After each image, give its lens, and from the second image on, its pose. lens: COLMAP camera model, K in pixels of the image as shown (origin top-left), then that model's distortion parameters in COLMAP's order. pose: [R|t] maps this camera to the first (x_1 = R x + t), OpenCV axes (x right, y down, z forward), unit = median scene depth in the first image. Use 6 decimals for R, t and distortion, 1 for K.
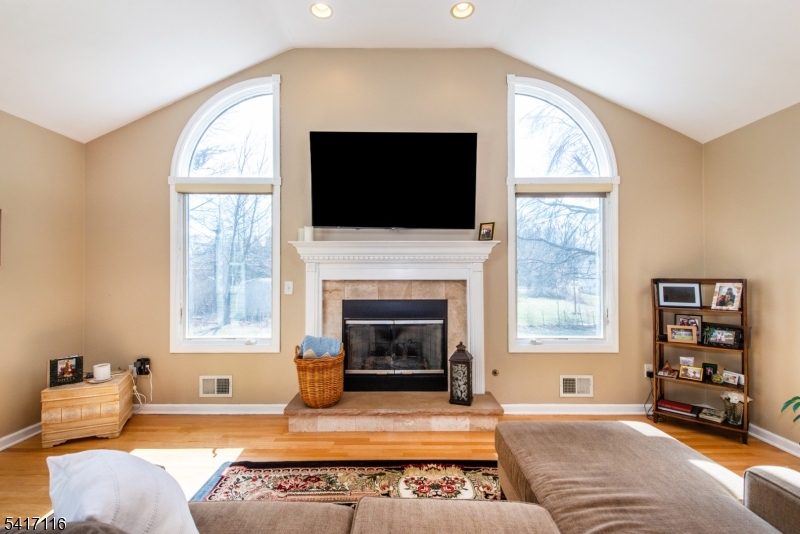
lens RADIAL K [[359.0, 0, 398.7], [0, 359.0, 270.8], [0, 0, 1]] dist [-0.000253, -0.000641]
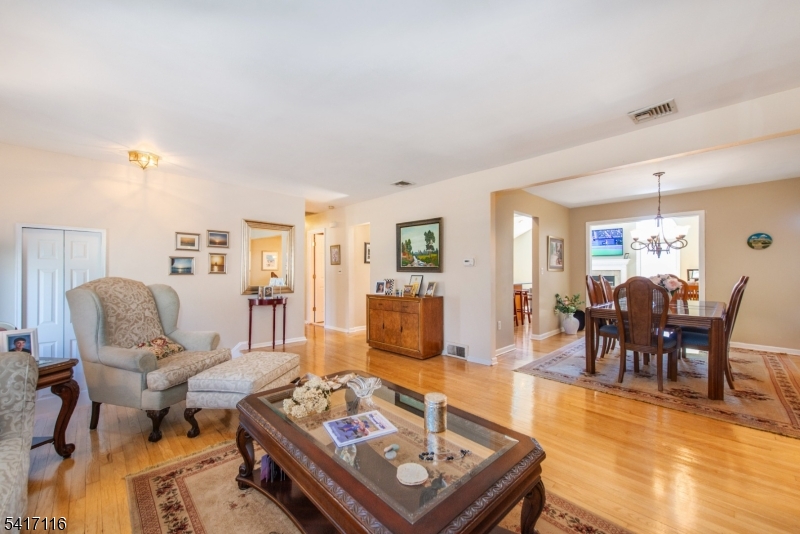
lens RADIAL K [[317.2, 0, 400.2], [0, 317.2, 269.1], [0, 0, 1]] dist [-0.000694, -0.000327]
pose [[0.693247, -0.003954, -0.720689, 0.963383], [0.006459, 0.999979, 0.000727, 0.000993], [0.720671, -0.005159, 0.693258, -2.750309]]
